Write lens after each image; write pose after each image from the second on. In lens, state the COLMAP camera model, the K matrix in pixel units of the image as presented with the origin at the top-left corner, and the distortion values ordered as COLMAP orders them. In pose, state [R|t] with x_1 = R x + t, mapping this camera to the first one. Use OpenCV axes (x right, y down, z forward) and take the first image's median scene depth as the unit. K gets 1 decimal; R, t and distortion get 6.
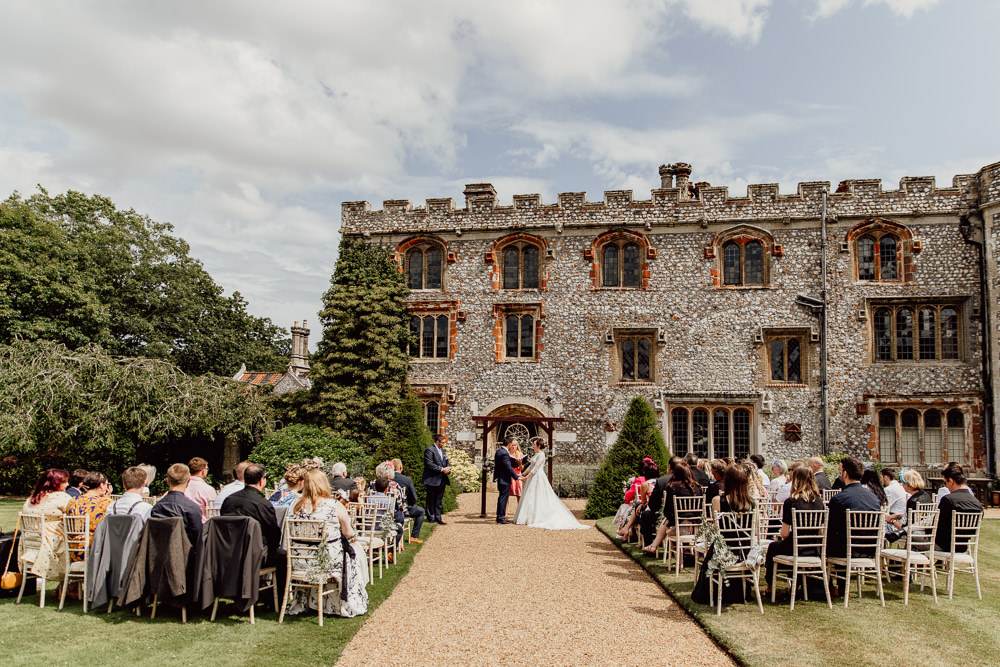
lens RADIAL K [[703.8, 0, 574.0], [0, 703.8, 379.7], [0, 0, 1]] dist [0.016197, -0.002077]
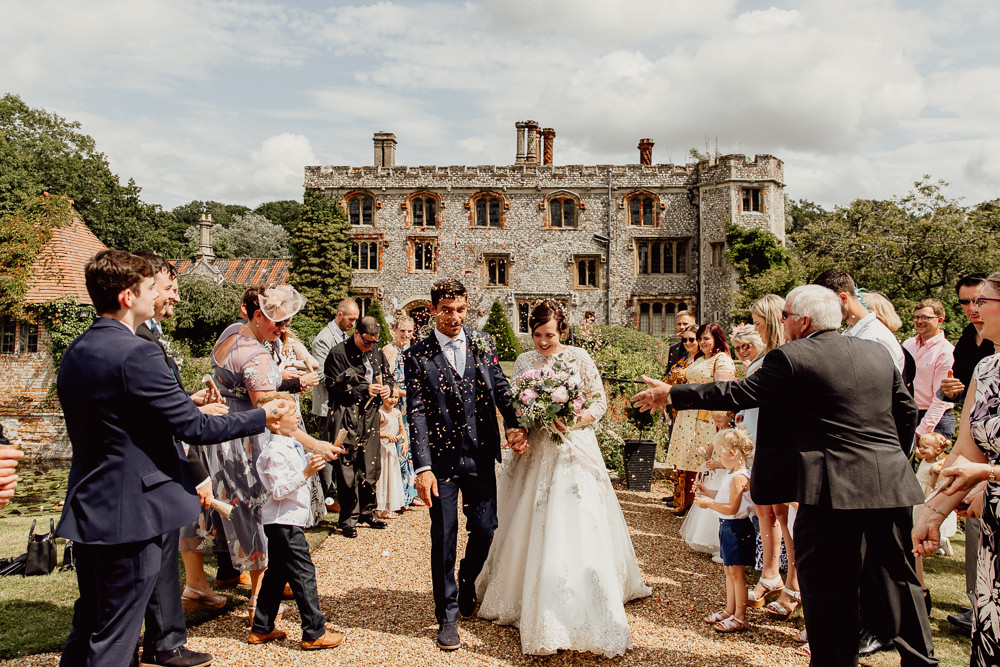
lens RADIAL K [[808.1, 0, 497.6], [0, 808.1, 268.7], [0, 0, 1]] dist [0.000038, -0.002704]
pose [[0.996815, -0.000411, 0.079745, -0.057805], [-0.002141, 0.999488, 0.031915, -0.094087], [-0.079717, -0.031984, 0.996304, -0.835749]]
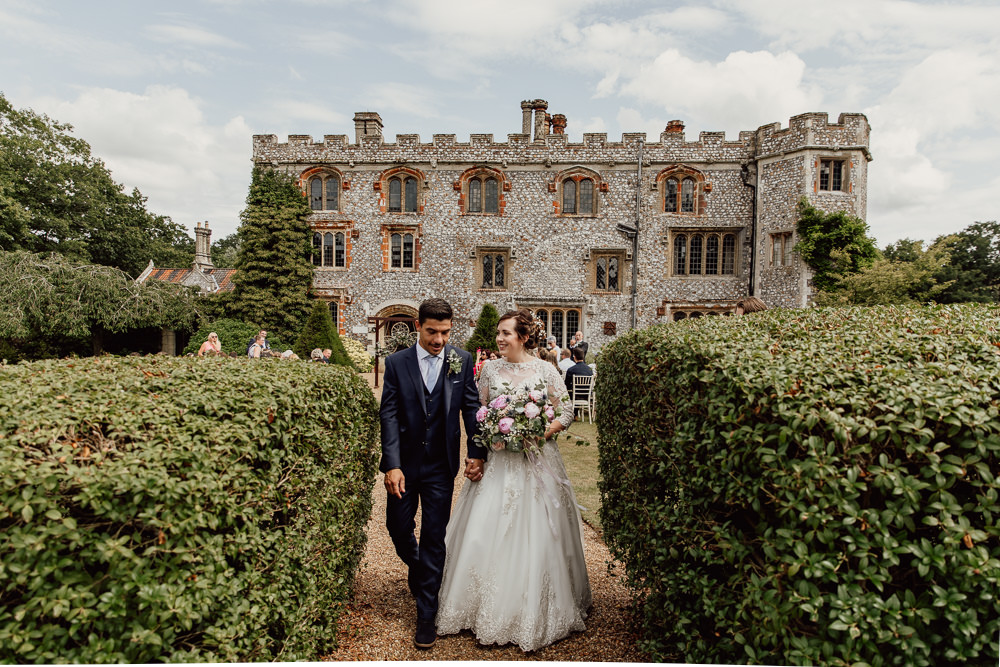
lens RADIAL K [[662.8, 0, 500.3], [0, 662.8, 355.7], [0, 0, 1]] dist [0.018663, 0.001208]
pose [[0.997707, 0.004711, 0.067511, 0.018838], [-0.013056, 0.992233, 0.123707, -0.024938], [-0.066404, -0.124305, 0.990020, -0.214863]]
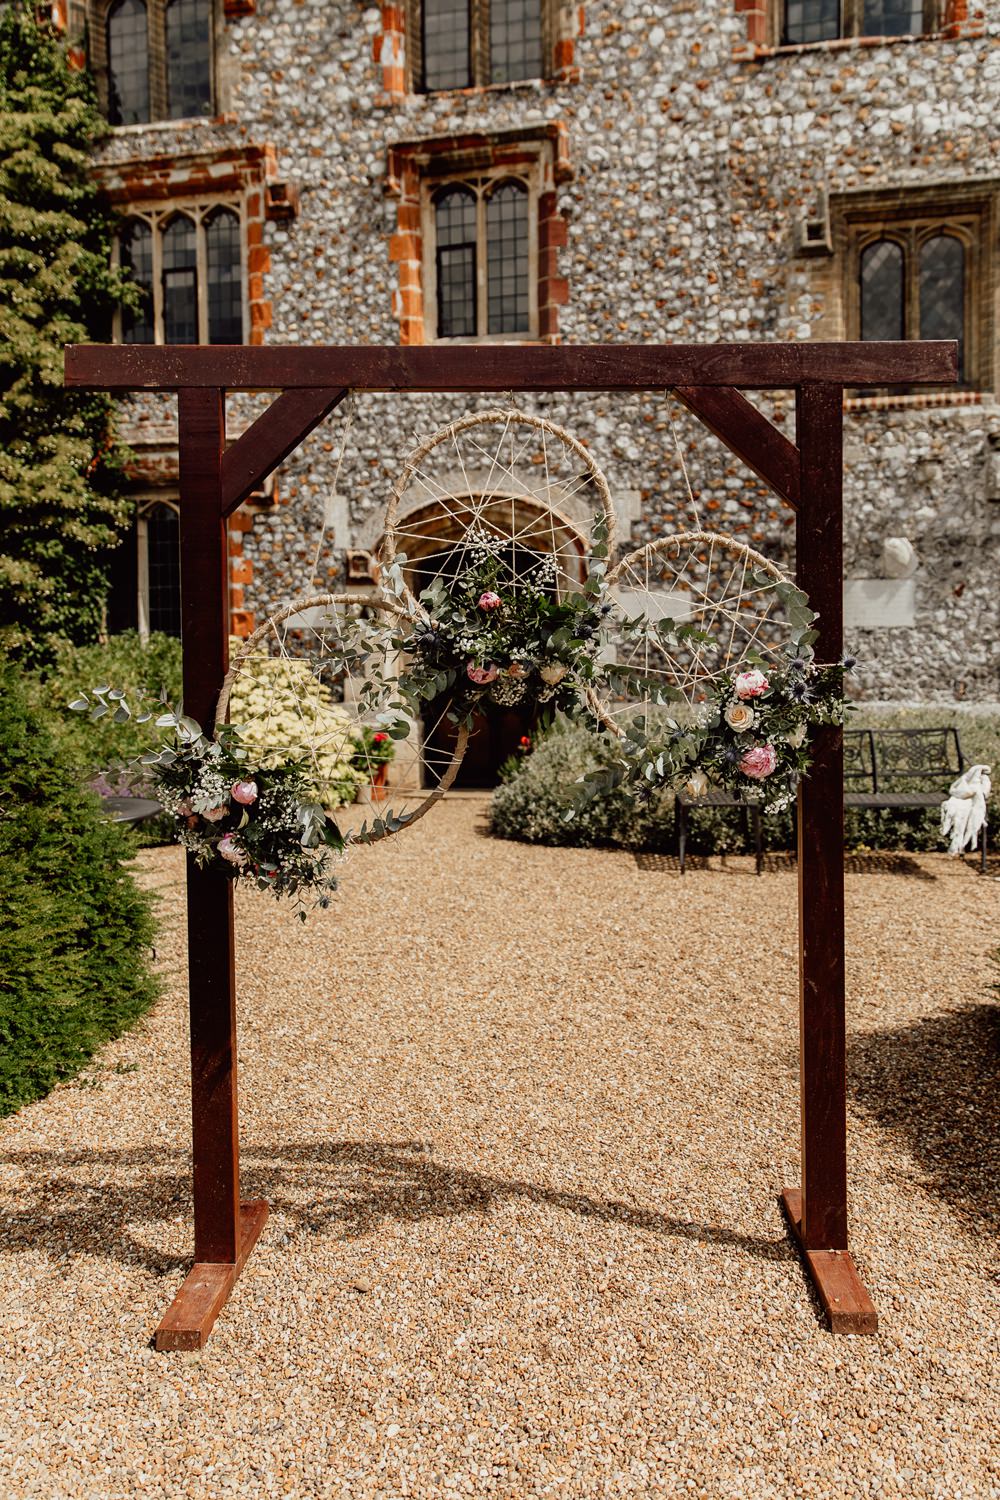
lens RADIAL K [[1055.7, 0, 502.5], [0, 1055.7, 683.1], [0, 0, 1]] dist [0.016197, -0.002077]
pose [[0.997856, -0.018570, -0.062765, -0.045893], [0.026493, 0.991438, 0.127866, 0.055187], [0.059853, -0.129255, 0.989803, 0.560629]]
